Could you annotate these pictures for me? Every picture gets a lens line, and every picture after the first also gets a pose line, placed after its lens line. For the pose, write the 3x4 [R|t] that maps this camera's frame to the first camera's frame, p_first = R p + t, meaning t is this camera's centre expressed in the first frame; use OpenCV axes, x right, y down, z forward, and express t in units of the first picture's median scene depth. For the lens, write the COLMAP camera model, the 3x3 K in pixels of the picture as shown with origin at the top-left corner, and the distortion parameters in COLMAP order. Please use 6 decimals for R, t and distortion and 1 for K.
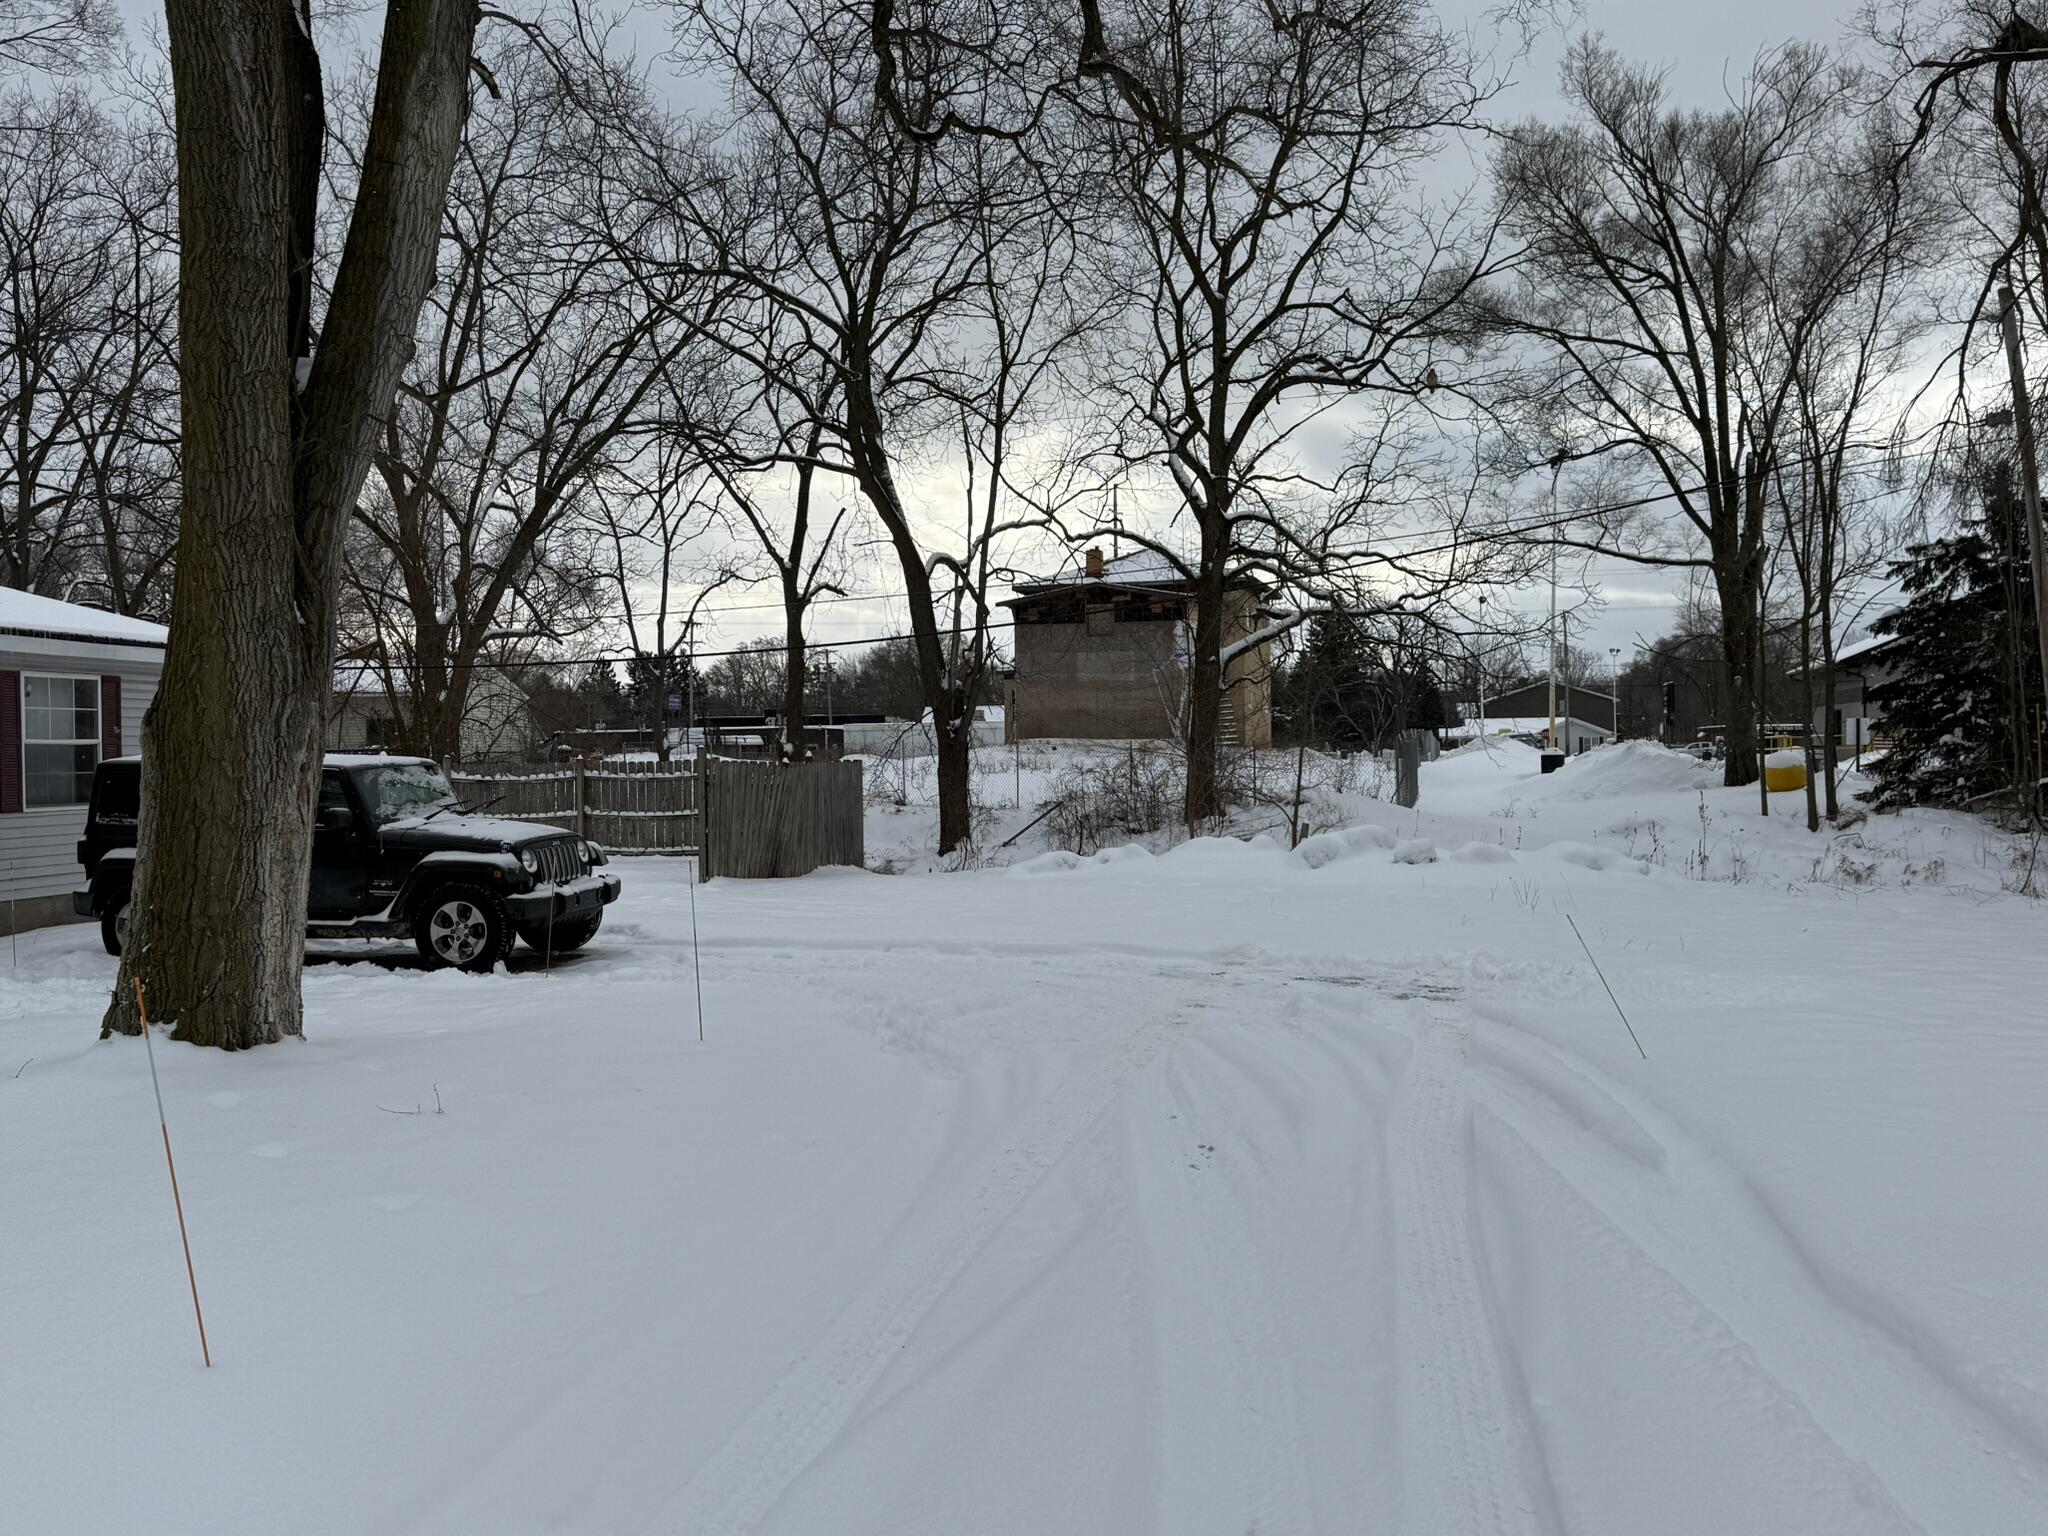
lens RADIAL K [[1882.2, 0, 1024.0], [0, 1882.2, 768.0], [0, 0, 1]] dist [0.048931, 0.007949]
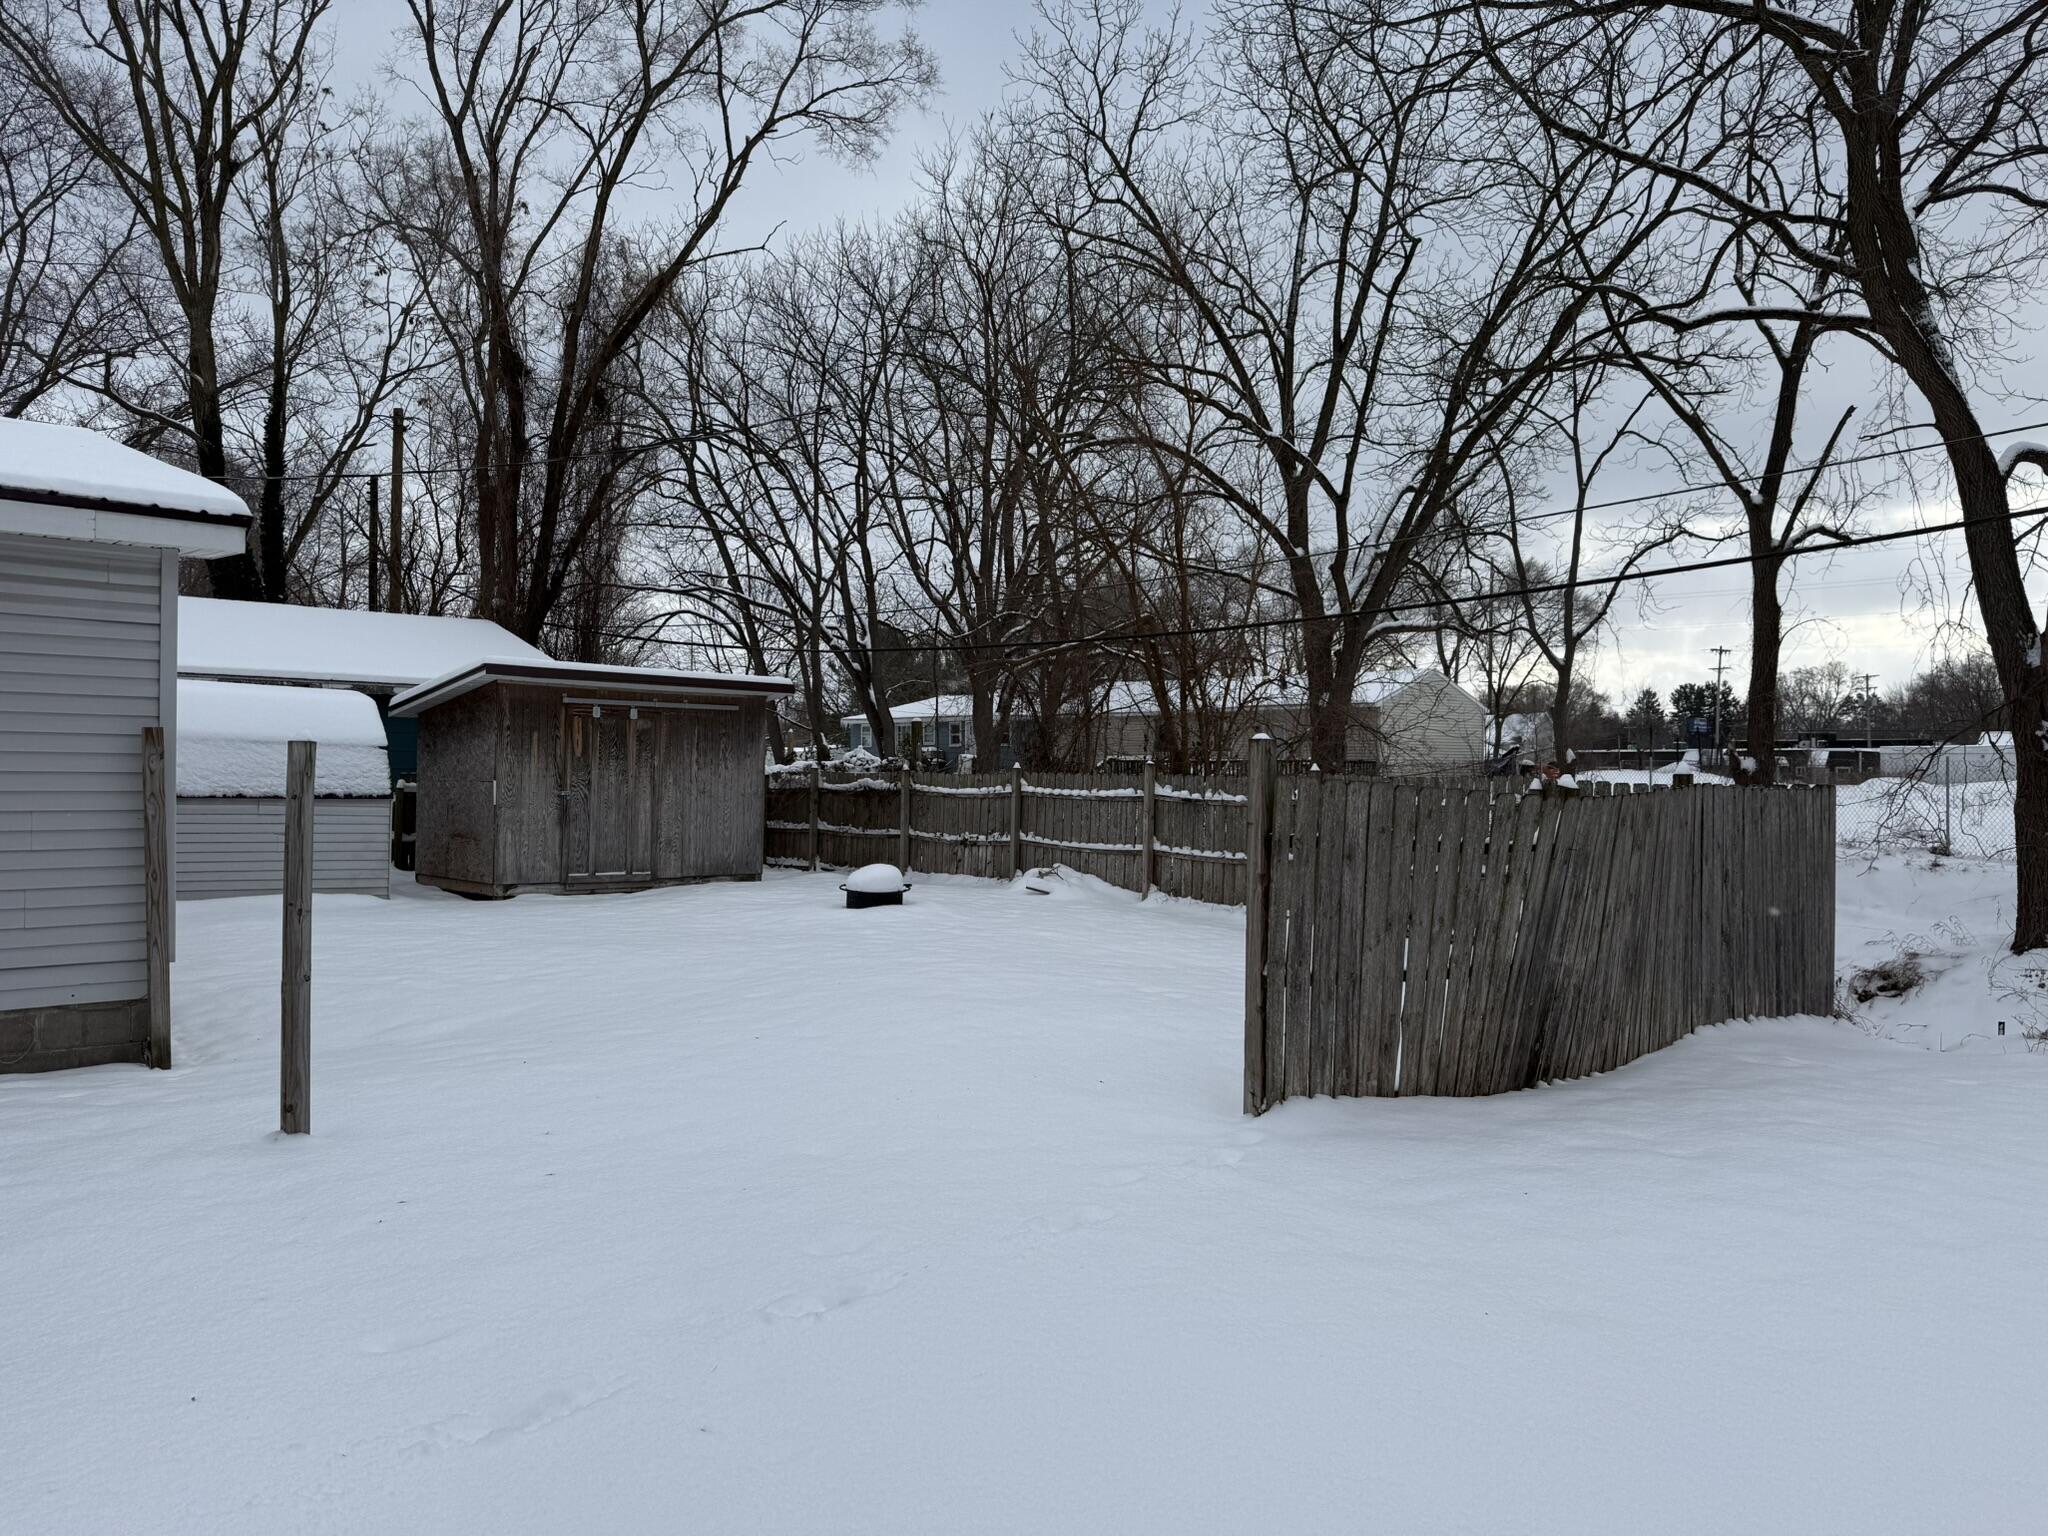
lens RADIAL K [[1451.6, 0, 1027.5], [0, 1451.6, 778.2], [0, 0, 1]] dist [0.023946, -0.000800]
pose [[0.809064, 0.026699, -0.587114, -0.024261], [-0.027153, 0.999599, 0.008040, -0.002490], [0.587094, 0.009437, 0.809464, 0.410471]]
